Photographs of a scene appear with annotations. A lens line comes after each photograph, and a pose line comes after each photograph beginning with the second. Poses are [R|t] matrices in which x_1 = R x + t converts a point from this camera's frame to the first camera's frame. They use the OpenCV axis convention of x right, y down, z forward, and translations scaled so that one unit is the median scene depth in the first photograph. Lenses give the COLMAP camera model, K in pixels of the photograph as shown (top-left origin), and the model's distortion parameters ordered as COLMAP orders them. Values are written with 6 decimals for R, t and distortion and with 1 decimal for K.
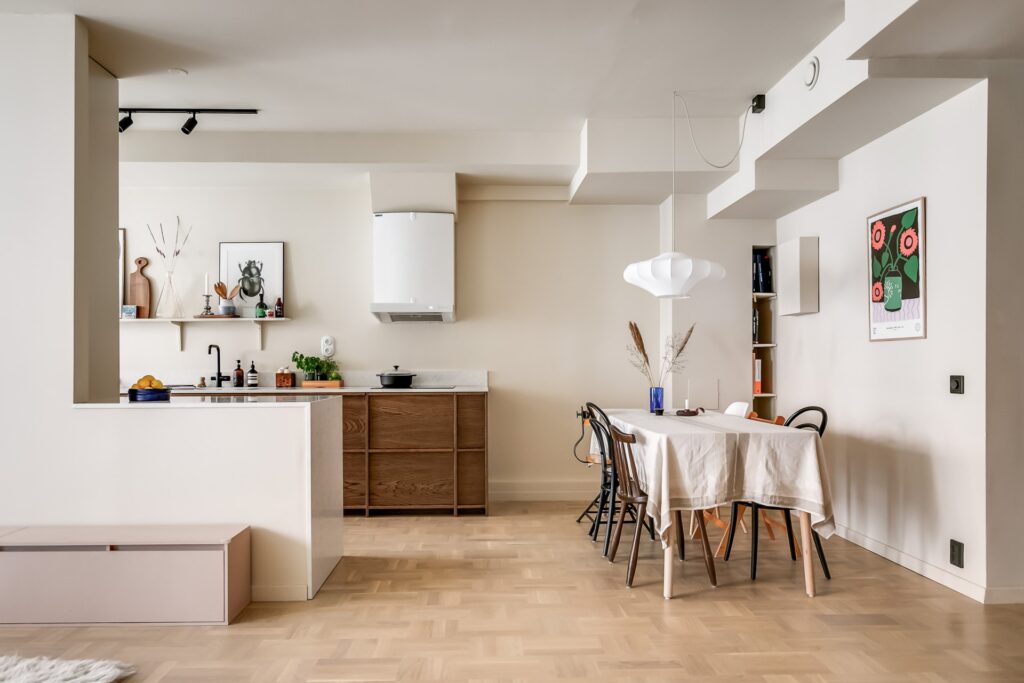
lens RADIAL K [[730.9, 0, 509.9], [0, 730.9, 365.6], [0, 0, 1]] dist [0.000704, -0.000273]
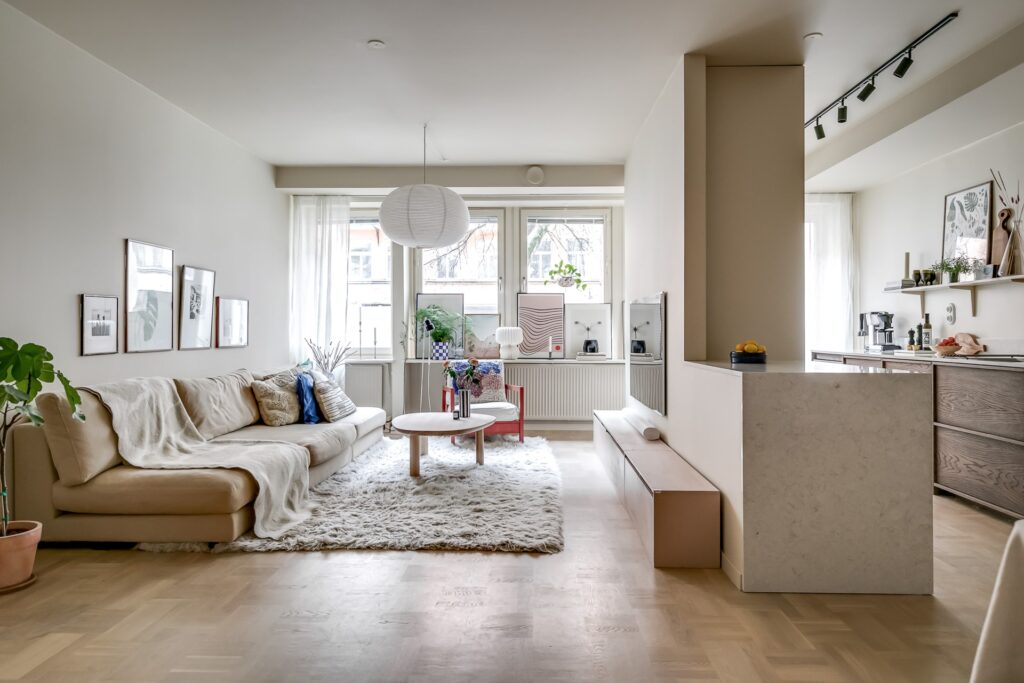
lens RADIAL K [[649.3, 0, 508.1], [0, 649.3, 330.5], [0, 0, 1]] dist [-0.000086, 0.000042]
pose [[-0.068045, 0.001859, -0.997680, 0.340468], [-0.003043, 0.999993, 0.002071, -0.000691], [0.997678, 0.003176, -0.068039, 0.481693]]
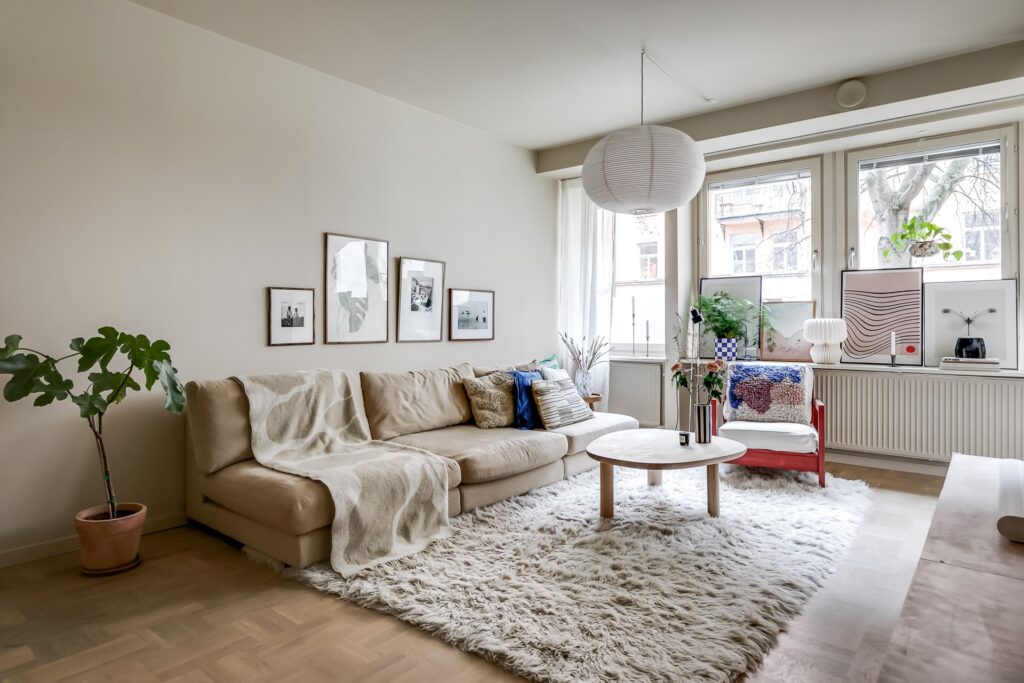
lens RADIAL K [[598.4, 0, 485.1], [0, 598.4, 322.0], [0, 0, 1]] dist [0.001923, -0.000085]
pose [[-0.670880, -0.004509, -0.741552, 0.009470], [-0.002256, 0.999989, -0.004040, 0.004713], [0.741562, -0.001038, -0.670883, 0.609458]]
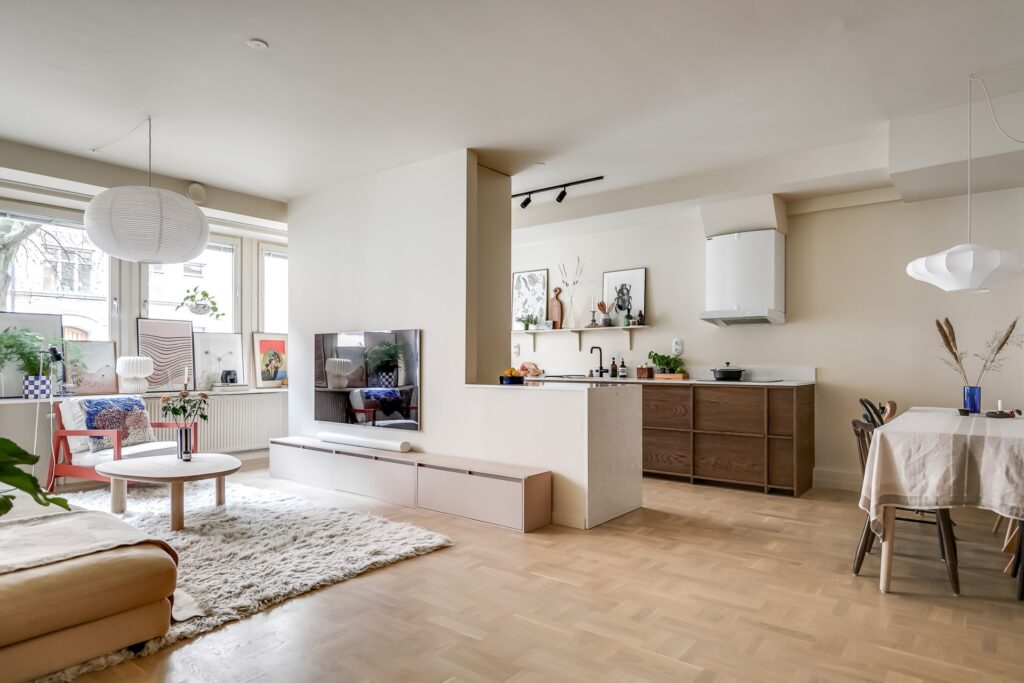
lens RADIAL K [[611.5, 0, 513.6], [0, 611.5, 359.4], [0, 0, 1]] dist [0.001791, 0.000402]
pose [[0.763899, 0.001487, -0.645334, 0.233861], [-0.004404, 0.999986, -0.002909, -0.000201], [0.645321, 0.005064, 0.763895, 0.009681]]
